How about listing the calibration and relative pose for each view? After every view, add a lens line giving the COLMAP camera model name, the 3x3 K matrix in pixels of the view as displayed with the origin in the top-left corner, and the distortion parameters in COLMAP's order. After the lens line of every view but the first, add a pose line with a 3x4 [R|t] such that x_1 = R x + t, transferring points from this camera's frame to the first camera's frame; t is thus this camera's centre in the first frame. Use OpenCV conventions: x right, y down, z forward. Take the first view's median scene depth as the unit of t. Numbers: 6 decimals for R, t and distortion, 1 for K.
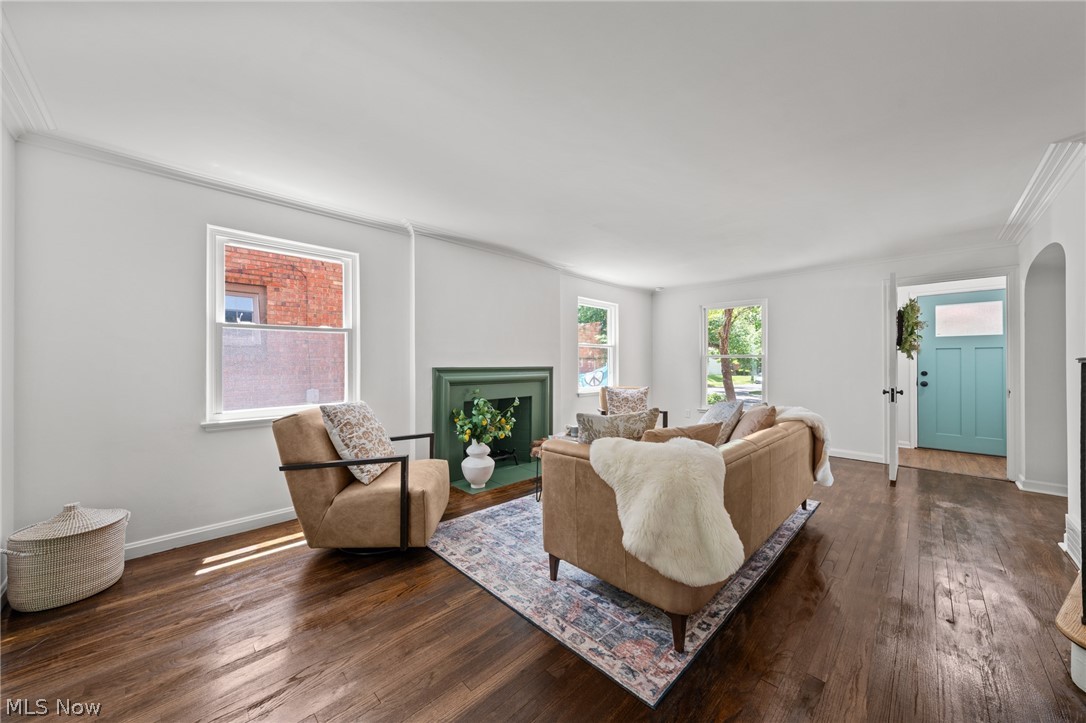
lens RADIAL K [[385.3, 0, 547.0], [0, 385.3, 361.9], [0, 0, 1]] dist [-0.001948, 0.000159]
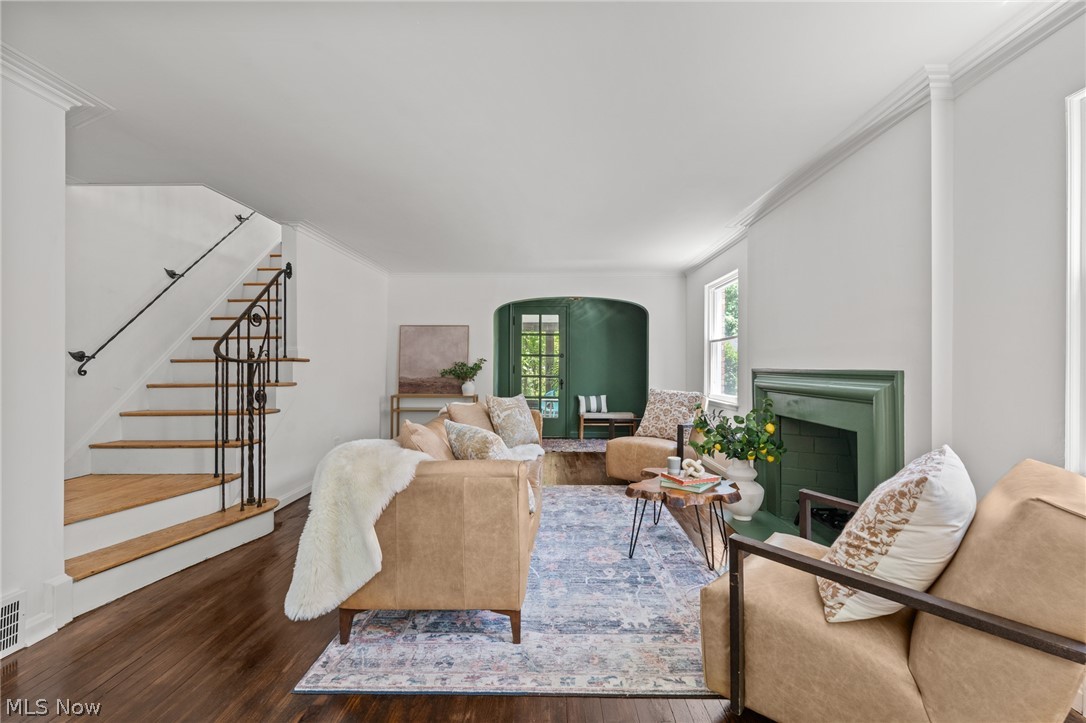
lens RADIAL K [[459.8, 0, 547.7], [0, 459.8, 364.0], [0, 0, 1]] dist [0.000202, -0.000102]
pose [[-0.717666, -0.000040, -0.696388, 0.663362], [0.005845, 0.999964, -0.006080, 0.006349], [0.696363, -0.008434, -0.717640, 1.201858]]
